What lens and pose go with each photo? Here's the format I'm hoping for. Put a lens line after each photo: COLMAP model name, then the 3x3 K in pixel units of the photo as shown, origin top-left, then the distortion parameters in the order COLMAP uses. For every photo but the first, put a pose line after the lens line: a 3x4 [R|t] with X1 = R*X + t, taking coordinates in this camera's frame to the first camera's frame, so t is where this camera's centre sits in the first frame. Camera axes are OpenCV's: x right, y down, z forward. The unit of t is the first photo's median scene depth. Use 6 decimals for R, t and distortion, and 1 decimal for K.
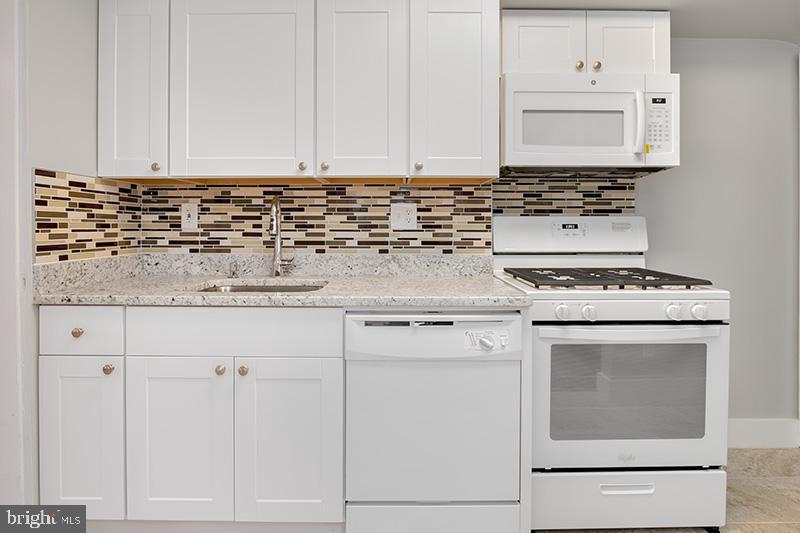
lens RADIAL K [[448.7, 0, 398.5], [0, 448.7, 225.3], [0, 0, 1]] dist [-0.023315, -0.000046]
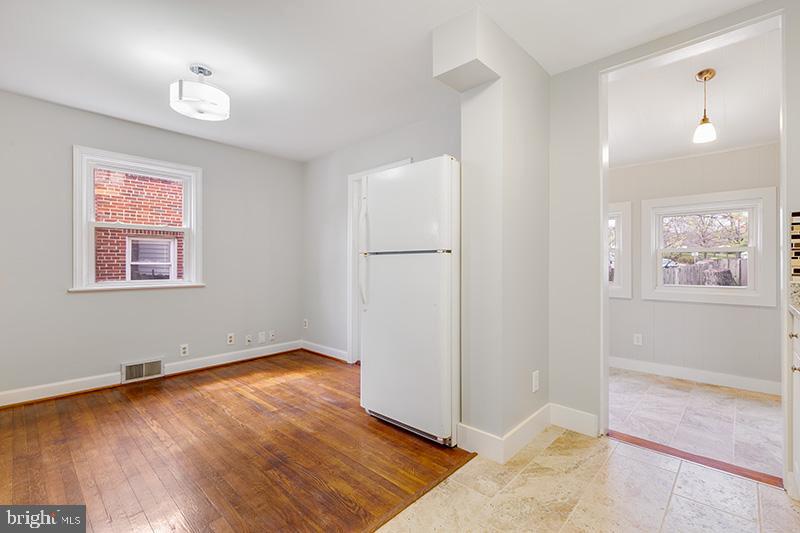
lens RADIAL K [[360.6, 0, 400.5], [0, 360.6, 263.0], [0, 0, 1]] dist [0.002542, 0.000226]
pose [[-0.683663, -0.000772, -0.729798, 0.587940], [-0.004363, 0.999986, 0.003029, 0.021638], [0.729785, 0.005255, -0.683656, 0.620606]]
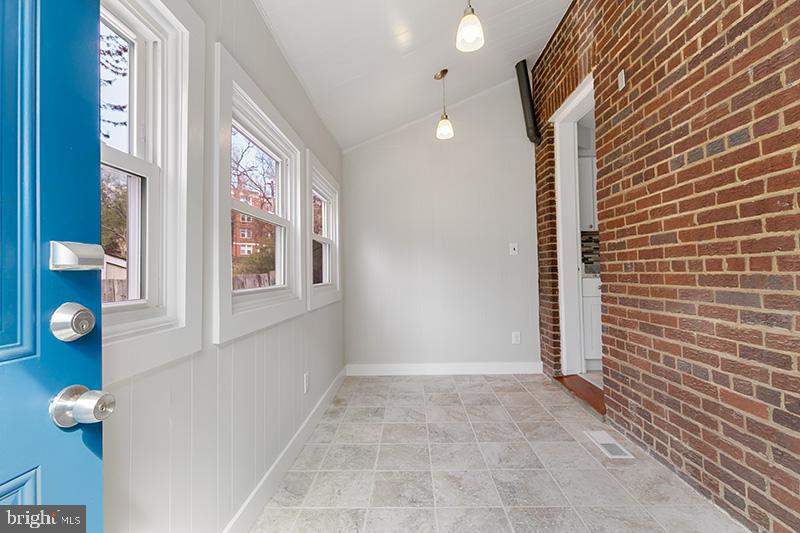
lens RADIAL K [[360.6, 0, 400.5], [0, 360.6, 263.0], [0, 0, 1]] dist [0.002542, 0.000226]
pose [[0.999542, -0.017635, -0.024612, -1.320574], [0.016806, 0.999299, -0.033465, 0.102335], [0.025185, 0.033036, 0.999137, -0.871606]]
